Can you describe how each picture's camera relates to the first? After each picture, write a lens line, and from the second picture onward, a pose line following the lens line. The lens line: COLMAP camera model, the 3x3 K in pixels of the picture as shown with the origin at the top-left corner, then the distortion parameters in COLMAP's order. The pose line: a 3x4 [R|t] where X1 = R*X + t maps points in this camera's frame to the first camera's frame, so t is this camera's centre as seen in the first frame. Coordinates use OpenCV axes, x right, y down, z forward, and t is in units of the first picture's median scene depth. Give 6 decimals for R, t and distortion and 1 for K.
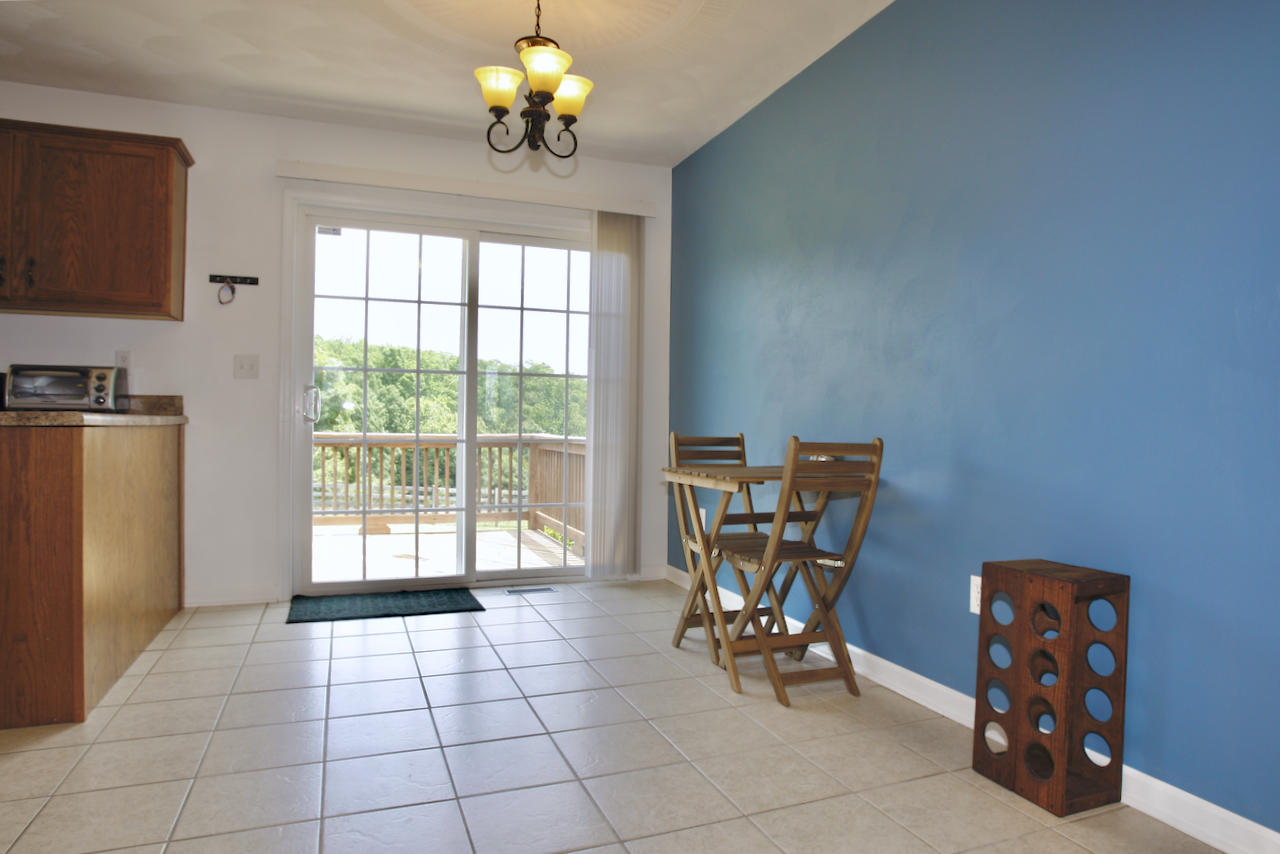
lens RADIAL K [[752.7, 0, 633.6], [0, 752.7, 431.3], [0, 0, 1]] dist [-0.088607, 0.040138]
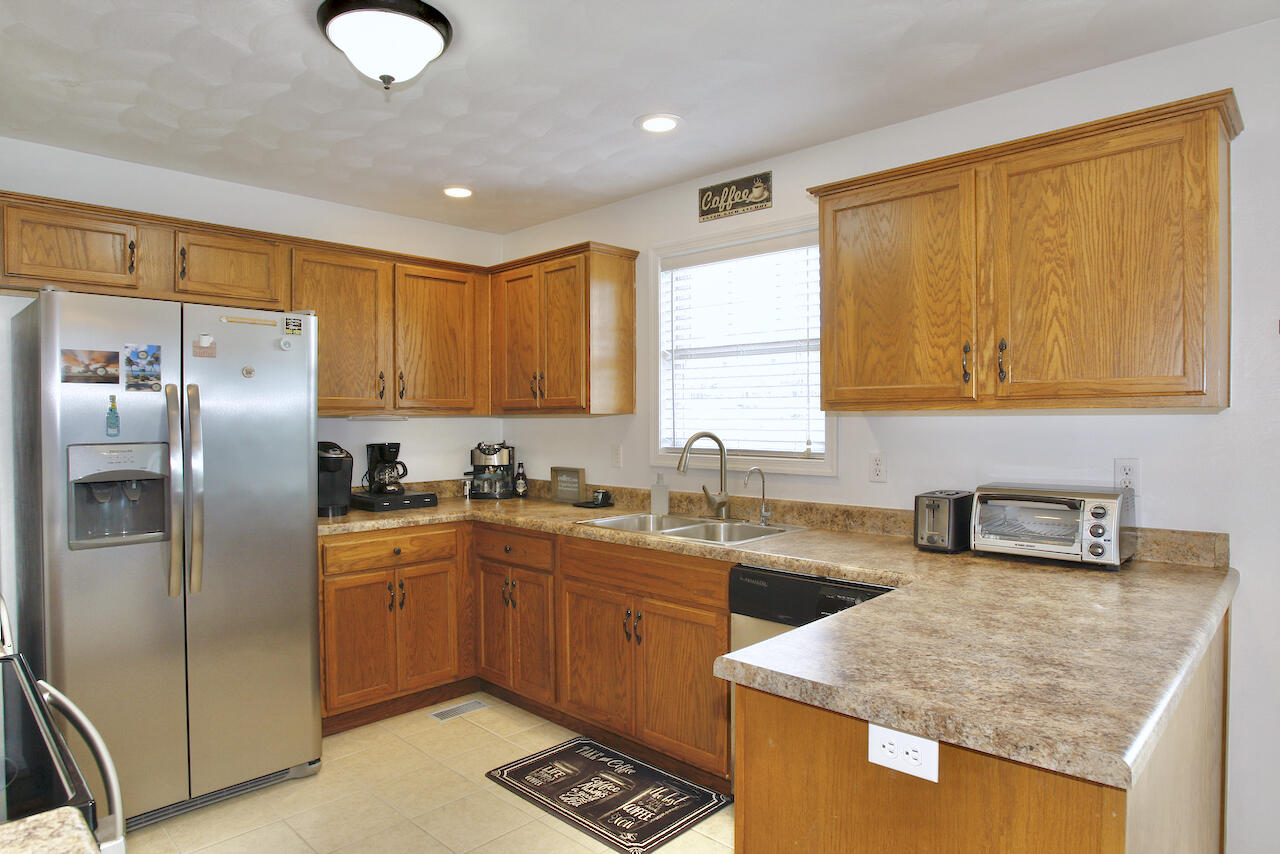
lens RADIAL K [[752.7, 0, 646.8], [0, 752.7, 427.5], [0, 0, 1]] dist [-0.088607, 0.040138]
pose [[0.432387, -0.003299, -0.901682, -0.332079], [-0.001638, 0.999989, -0.004444, -0.146456], [0.901686, 0.003398, 0.432377, 0.371545]]
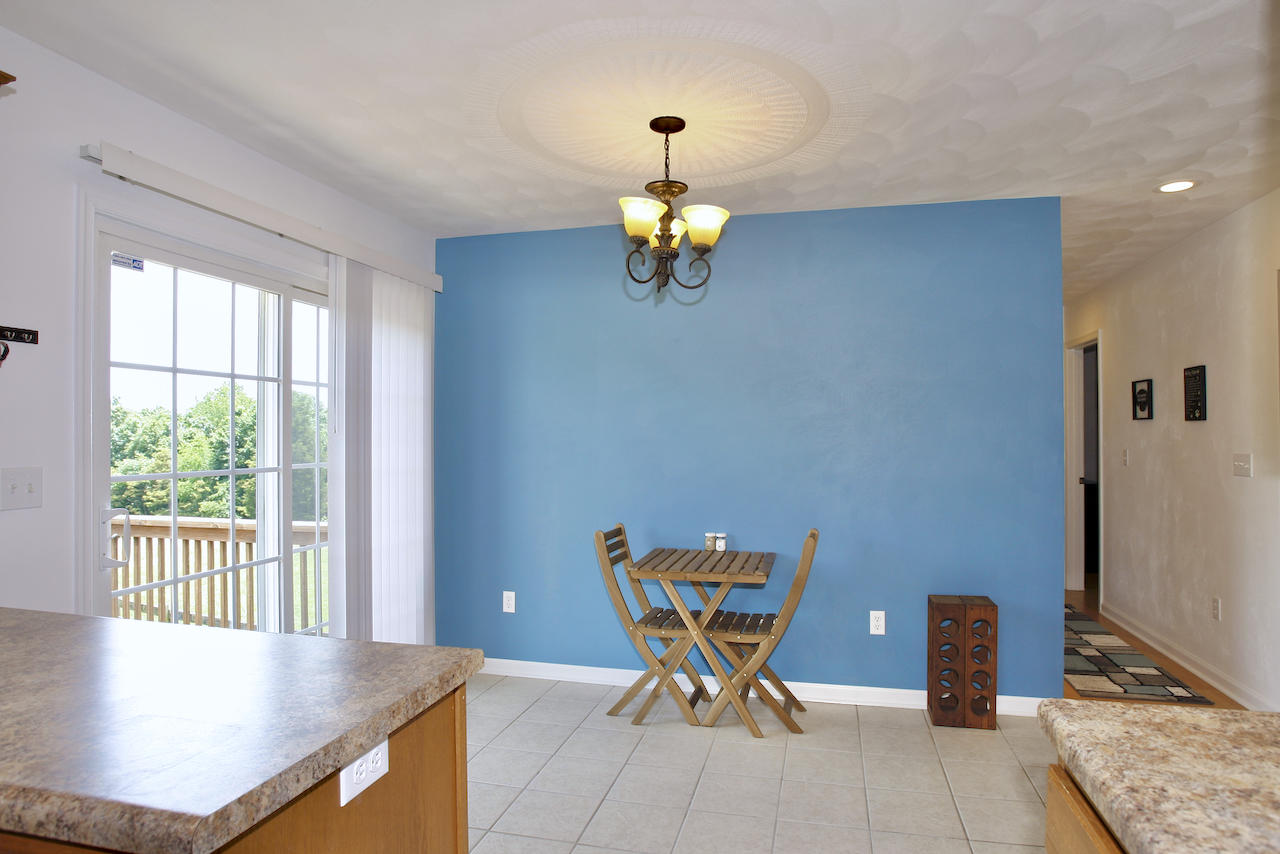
lens RADIAL K [[752.7, 0, 635.4], [0, 752.7, 421.9], [0, 0, 1]] dist [-0.088607, 0.040138]
pose [[0.578069, 0.001492, 0.815986, -0.806660], [0.018268, 0.999724, -0.014769, -0.140107], [-0.815783, 0.023444, 0.577882, 0.341974]]
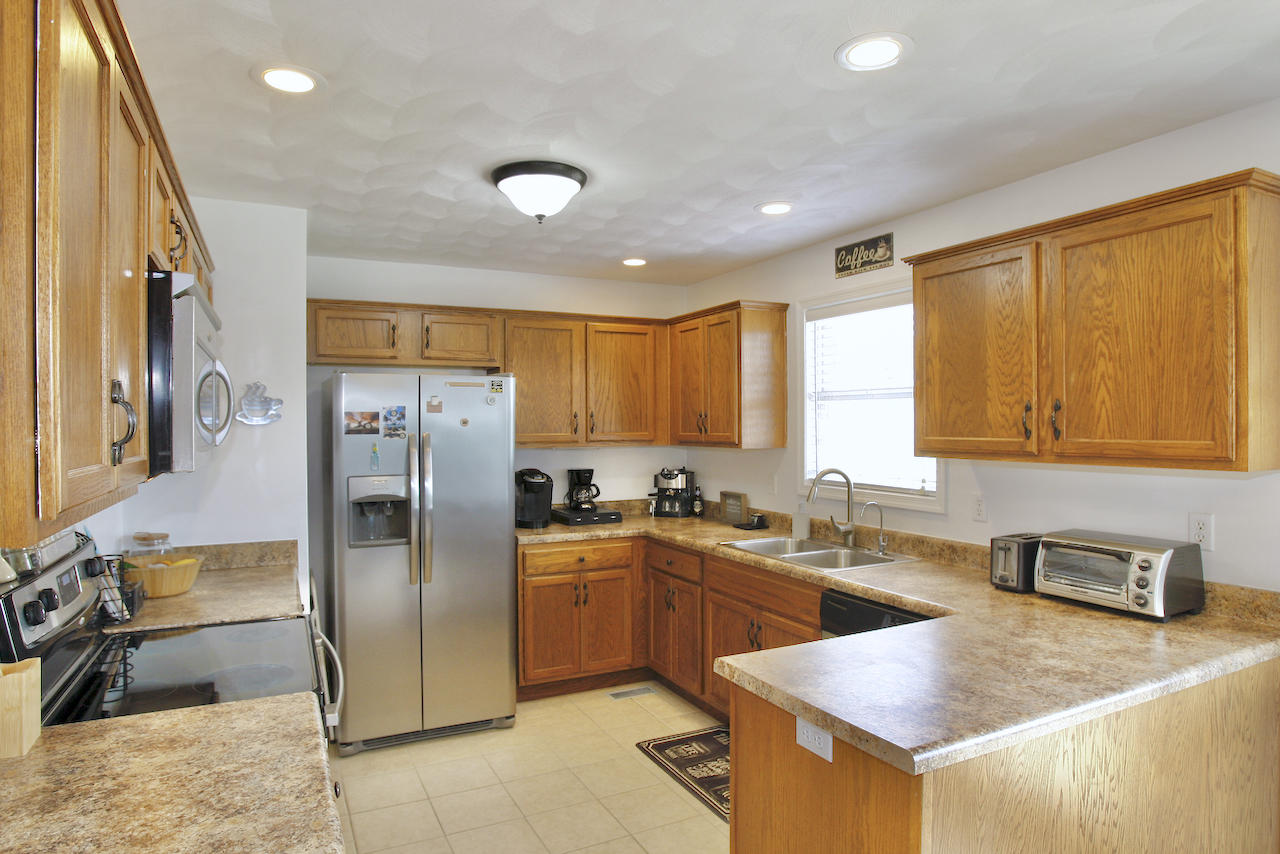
lens RADIAL K [[752.7, 0, 643.0], [0, 752.7, 428.4], [0, 0, 1]] dist [-0.088607, 0.040138]
pose [[0.105808, -0.006787, -0.994363, -0.116025], [-0.007272, 0.999945, -0.007598, -0.194407], [0.994360, 0.008035, 0.105753, 0.470859]]
